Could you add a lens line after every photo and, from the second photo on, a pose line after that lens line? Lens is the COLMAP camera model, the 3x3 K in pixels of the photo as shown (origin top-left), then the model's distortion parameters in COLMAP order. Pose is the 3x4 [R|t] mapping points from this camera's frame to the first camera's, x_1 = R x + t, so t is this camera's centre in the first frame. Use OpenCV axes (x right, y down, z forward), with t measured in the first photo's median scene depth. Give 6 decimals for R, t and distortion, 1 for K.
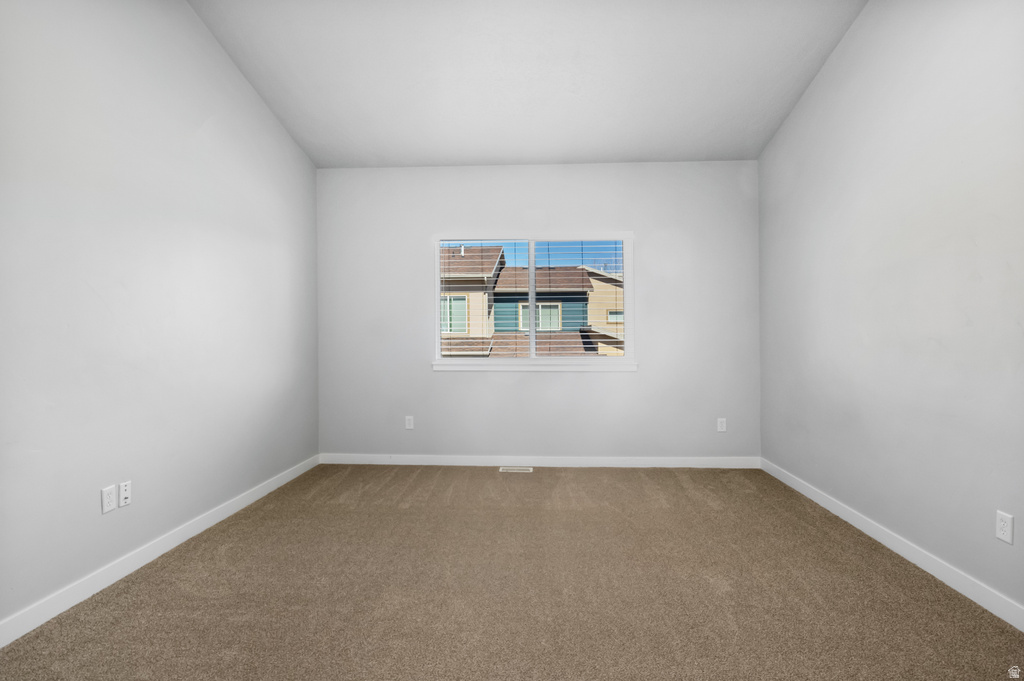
lens RADIAL K [[508.8, 0, 526.0], [0, 508.8, 327.8], [0, 0, 1]] dist [-0.013938, 0.000076]
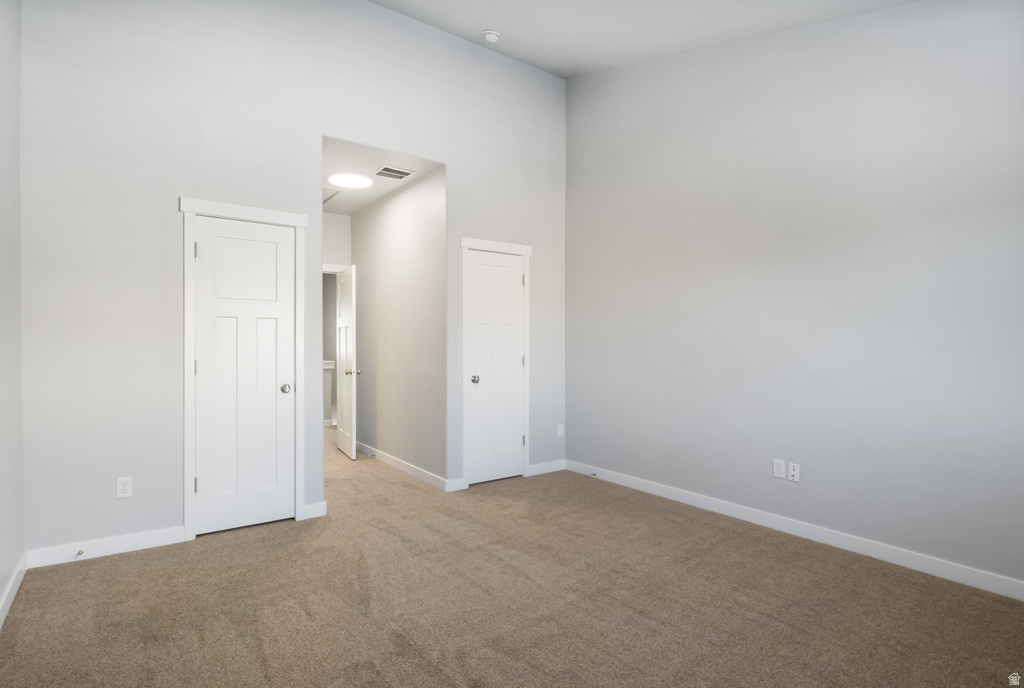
lens RADIAL K [[521.1, 0, 492.7], [0, 521.1, 341.5], [0, 0, 1]] dist [0.000903, 0.000342]
pose [[-0.785738, 0.000537, -0.618559, 0.515872], [0.003326, 0.999989, -0.003356, -0.008723], [0.618551, -0.004694, -0.785731, 1.231771]]
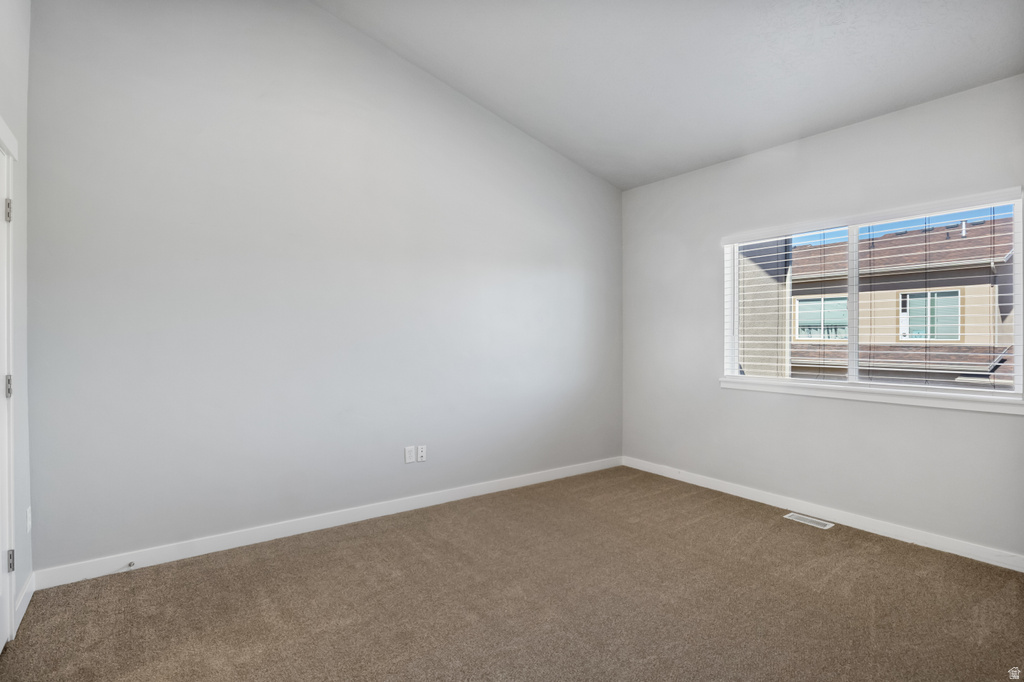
lens RADIAL K [[512.6, 0, 516.7], [0, 512.6, 336.1], [0, 0, 1]] dist [-0.013889, -0.000502]
pose [[0.623834, 0.002113, -0.781554, 0.447025], [0.004508, 0.999970, 0.006301, -0.023325], [0.781544, -0.007454, 0.623806, 0.210313]]
